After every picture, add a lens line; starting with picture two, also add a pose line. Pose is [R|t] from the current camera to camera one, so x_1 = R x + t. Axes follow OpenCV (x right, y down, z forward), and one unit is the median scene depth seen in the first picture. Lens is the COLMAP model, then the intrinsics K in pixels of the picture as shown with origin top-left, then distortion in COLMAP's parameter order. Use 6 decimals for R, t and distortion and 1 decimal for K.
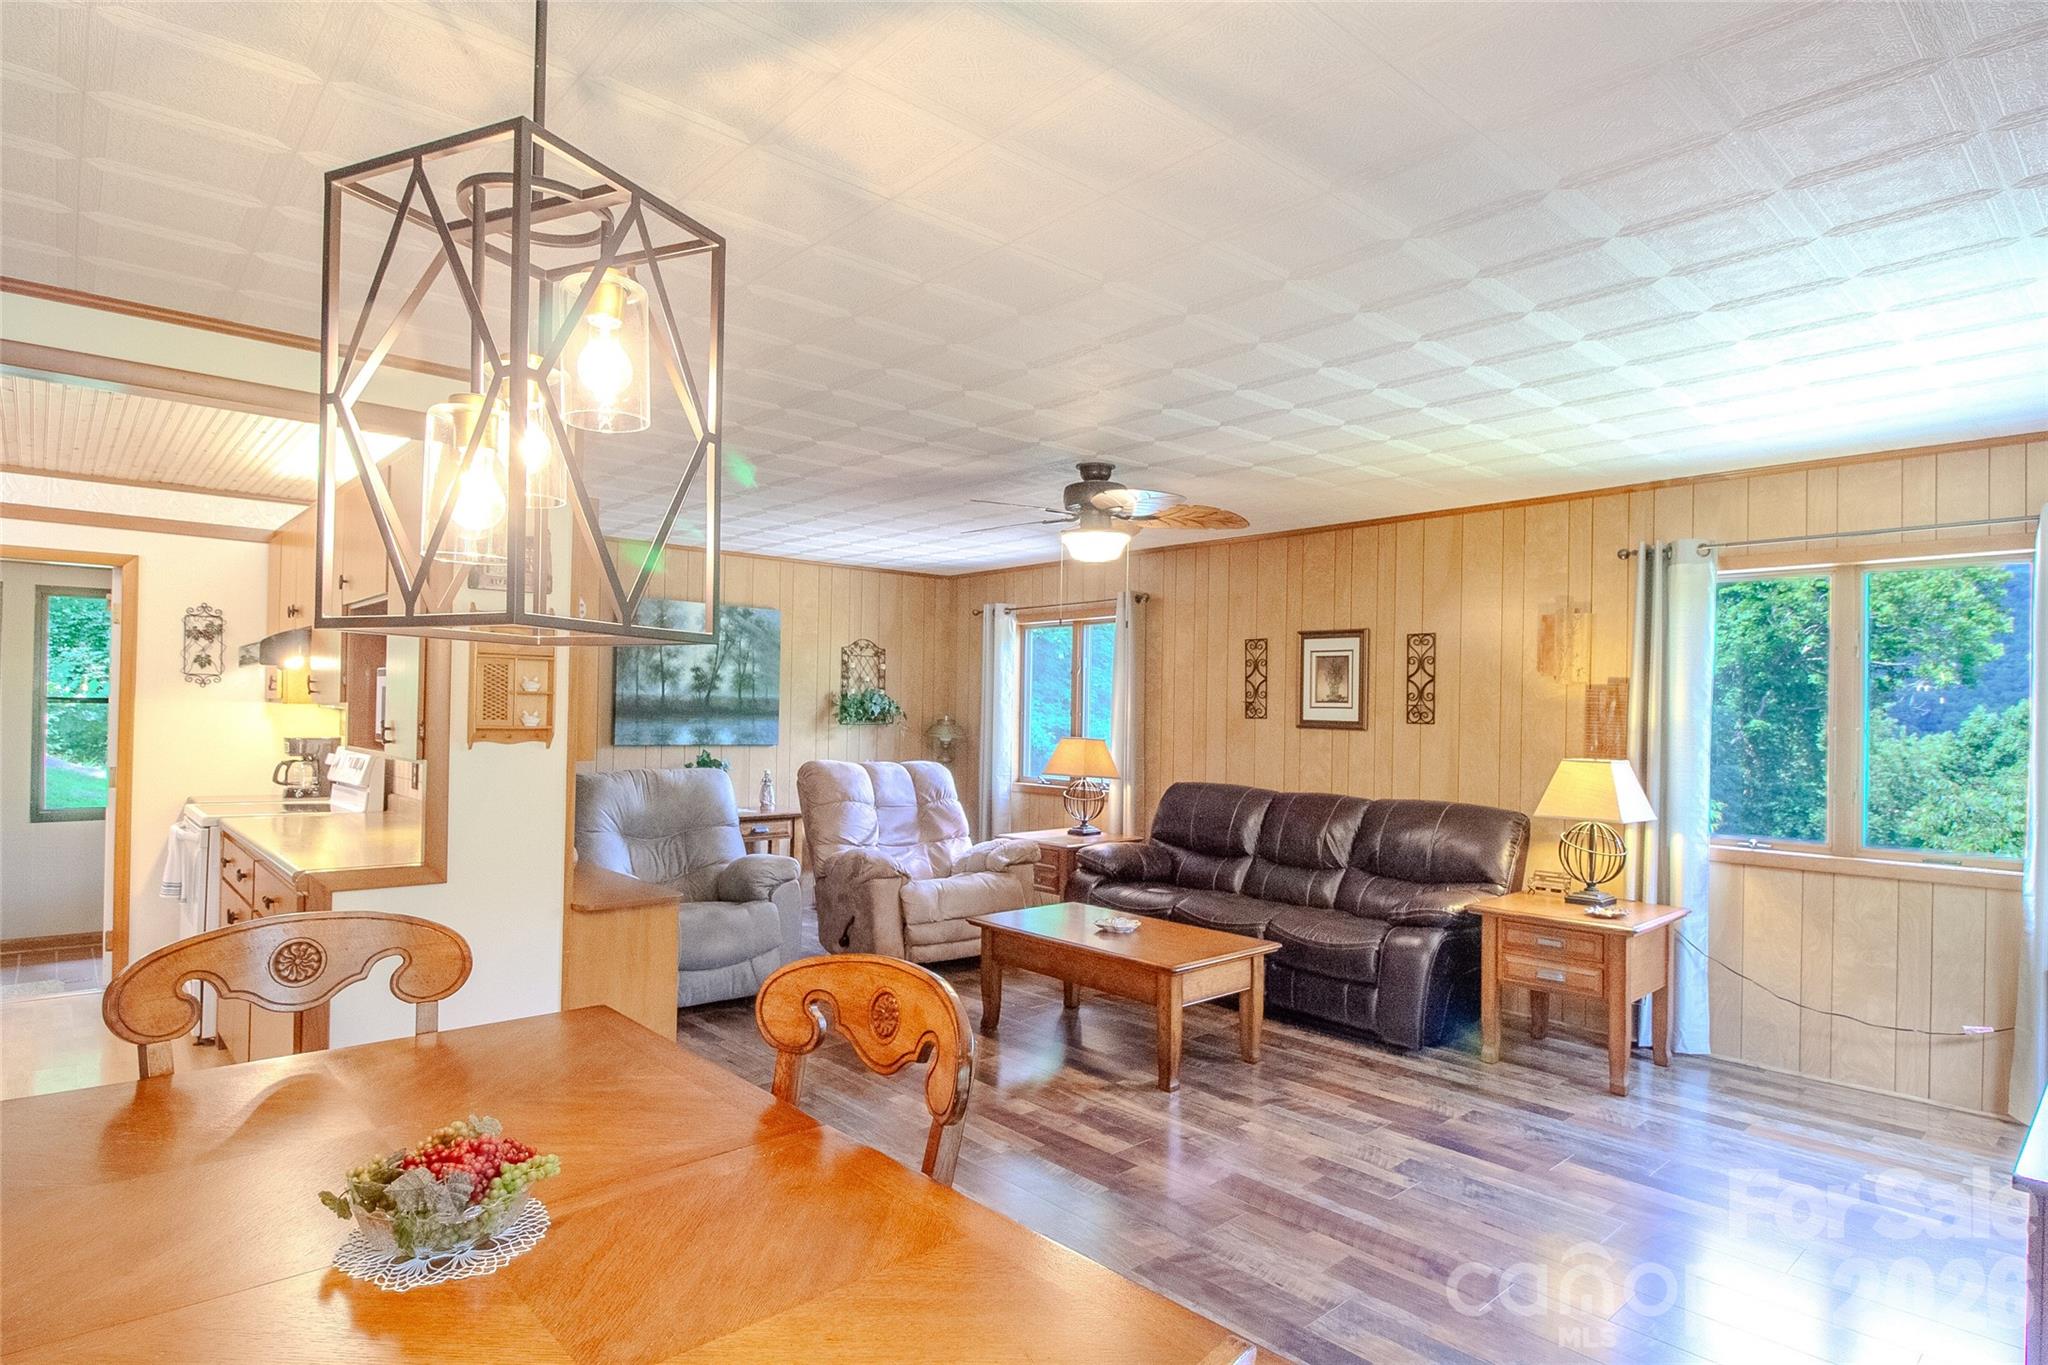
lens RADIAL K [[1090.0, 0, 1030.9], [0, 1090.0, 701.5], [0, 0, 1]] dist [0.008680, -0.016238]
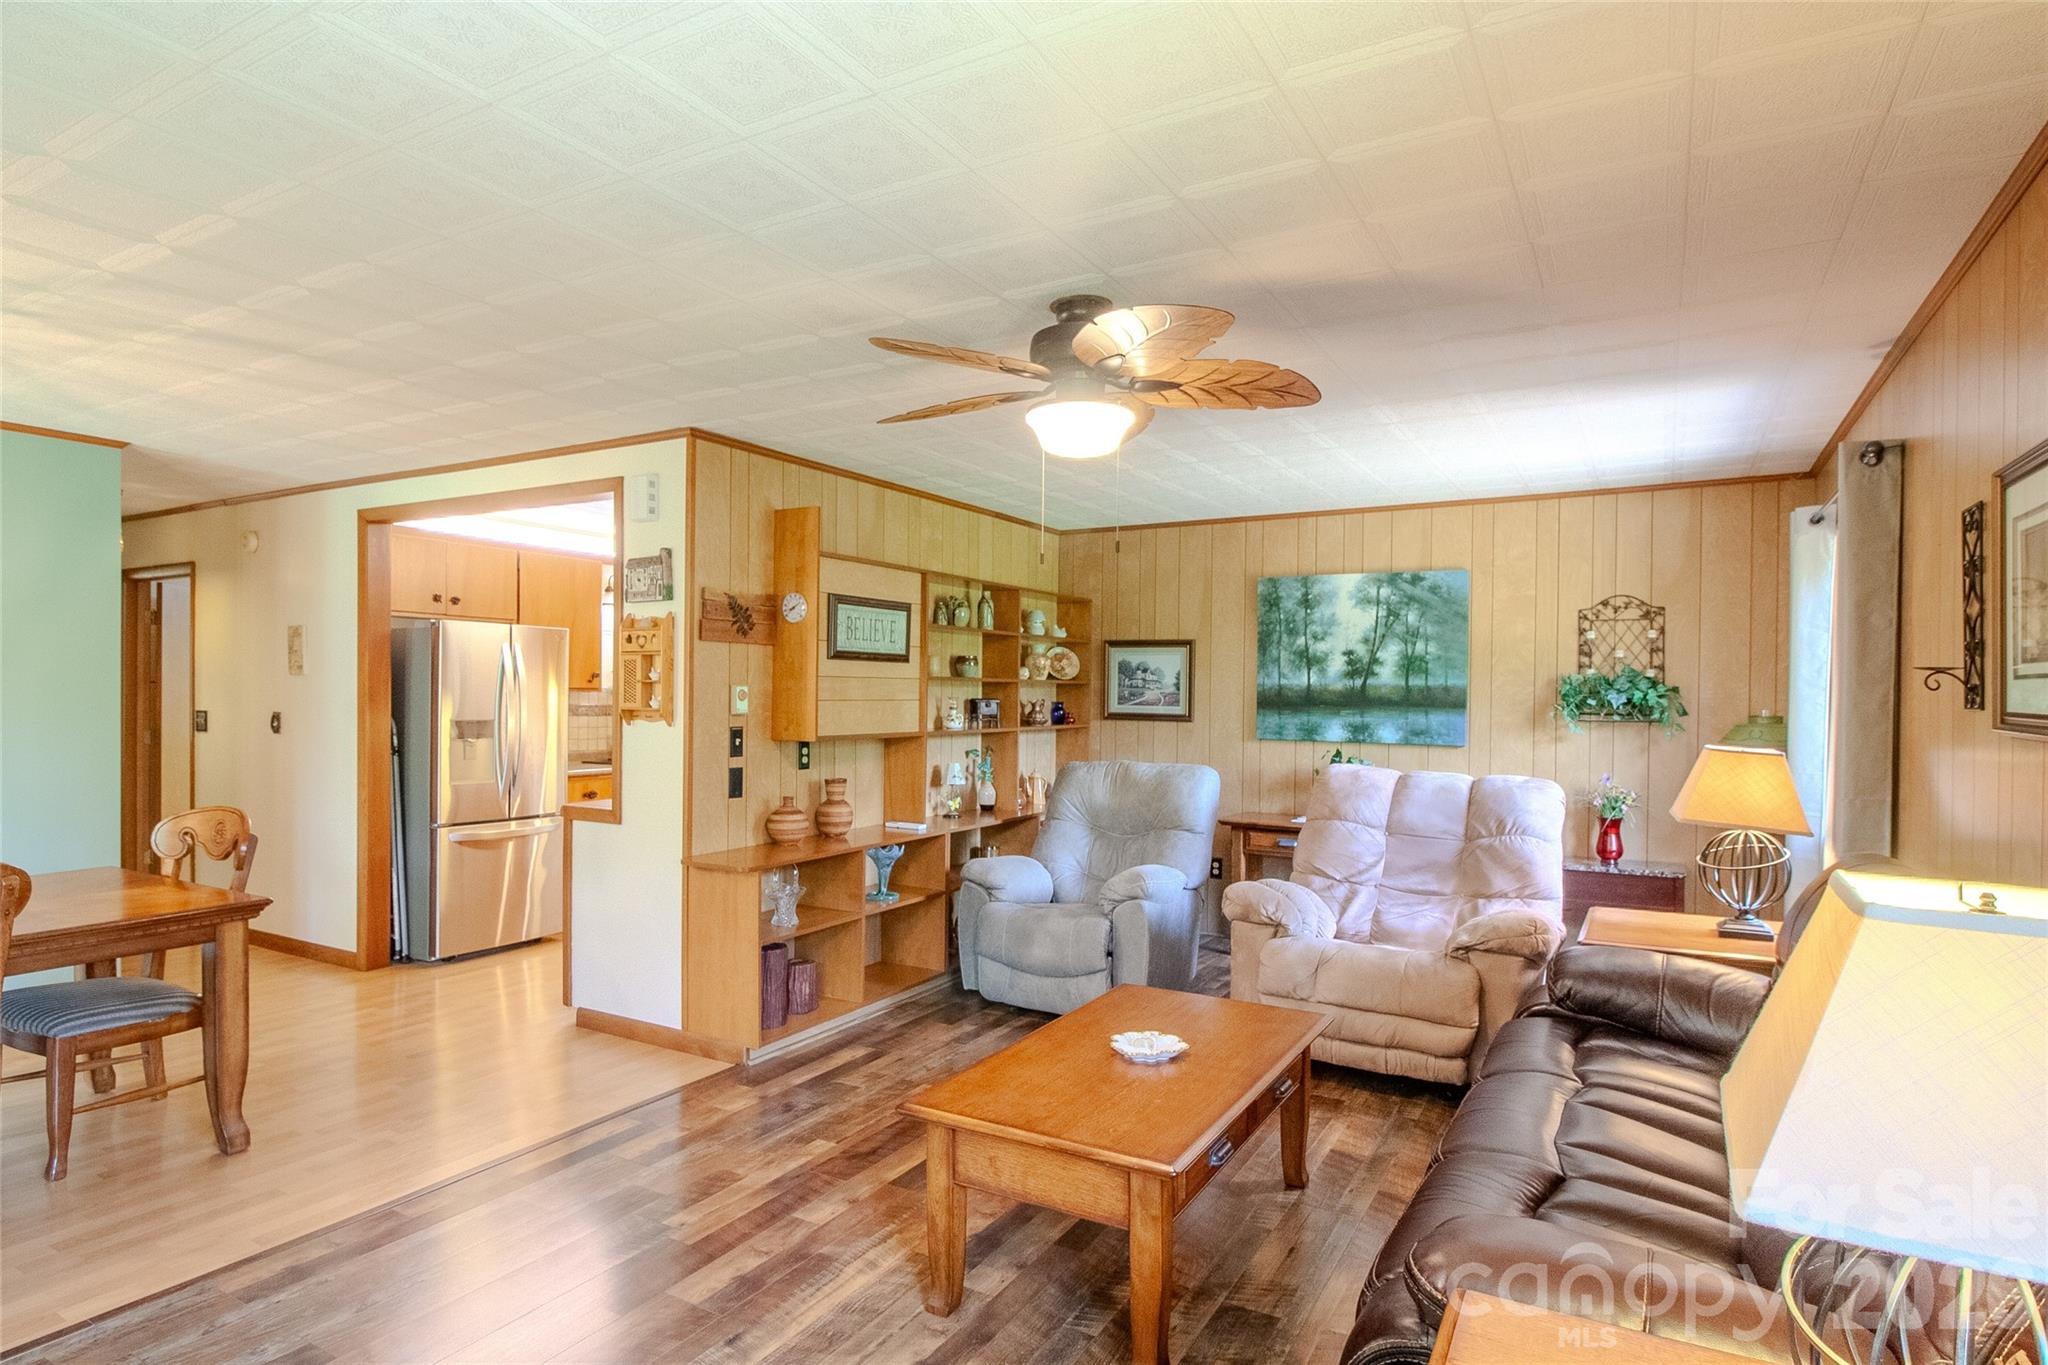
lens RADIAL K [[1090.0, 0, 1030.9], [0, 1090.0, 701.5], [0, 0, 1]] dist [0.008680, -0.016238]
pose [[0.311834, -0.006386, -0.950115, 0.541699], [0.004570, 0.999976, -0.005221, 0.014999], [0.950125, -0.002714, 0.311856, 0.644108]]
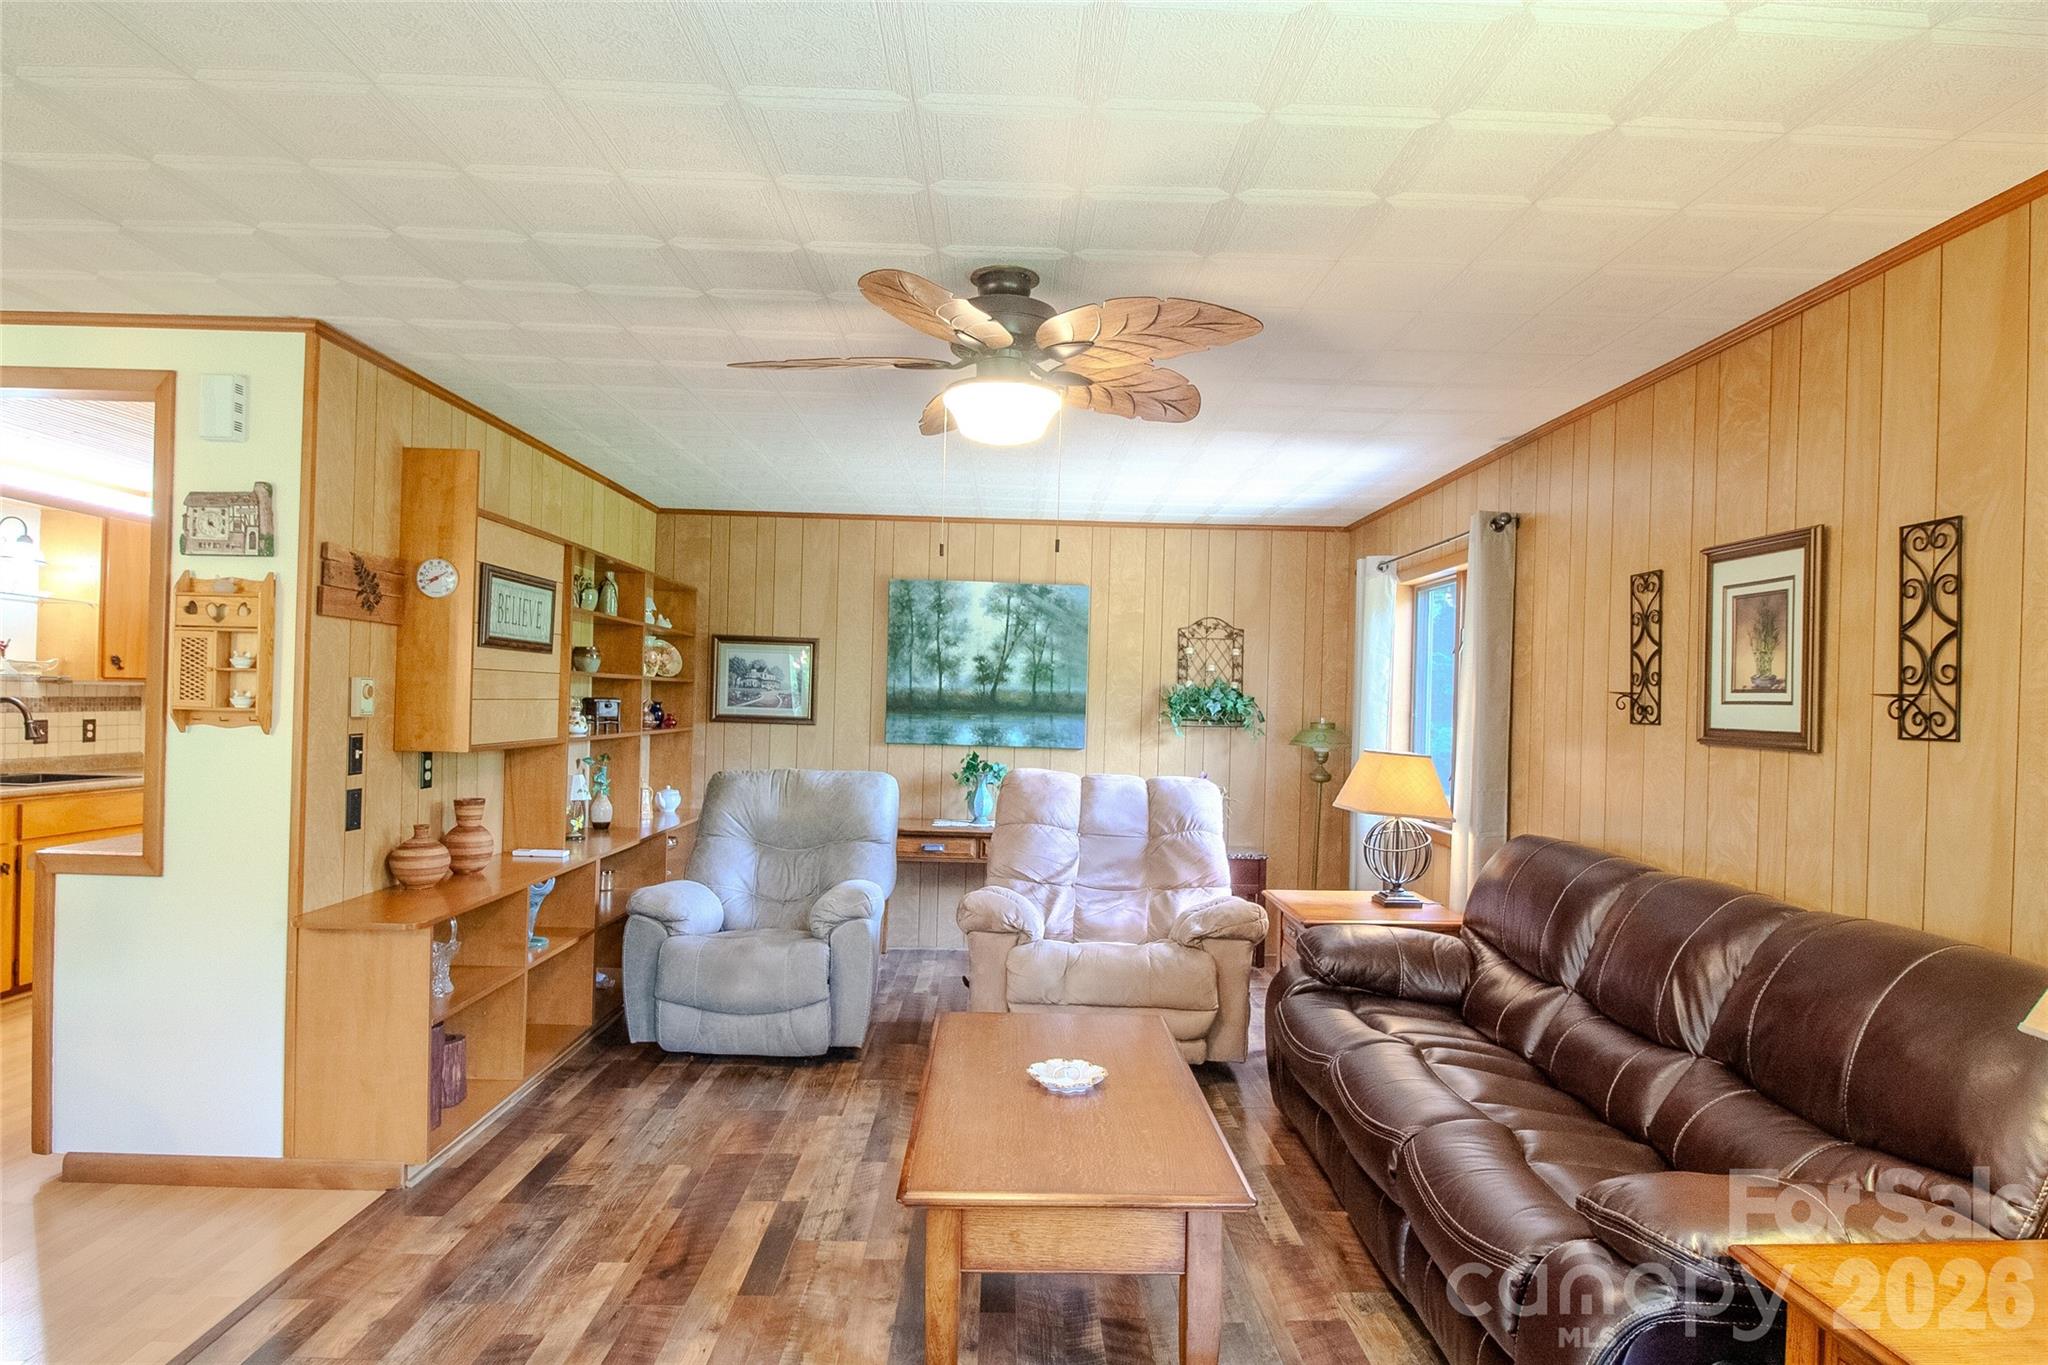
lens RADIAL K [[1090.0, 0, 1030.9], [0, 1090.0, 701.5], [0, 0, 1]] dist [0.008680, -0.016238]
pose [[0.757249, 0.003326, -0.653118, 0.374073], [-0.007923, 0.999960, -0.004094, 0.010214], [0.653079, 0.008275, 0.757245, 0.475391]]
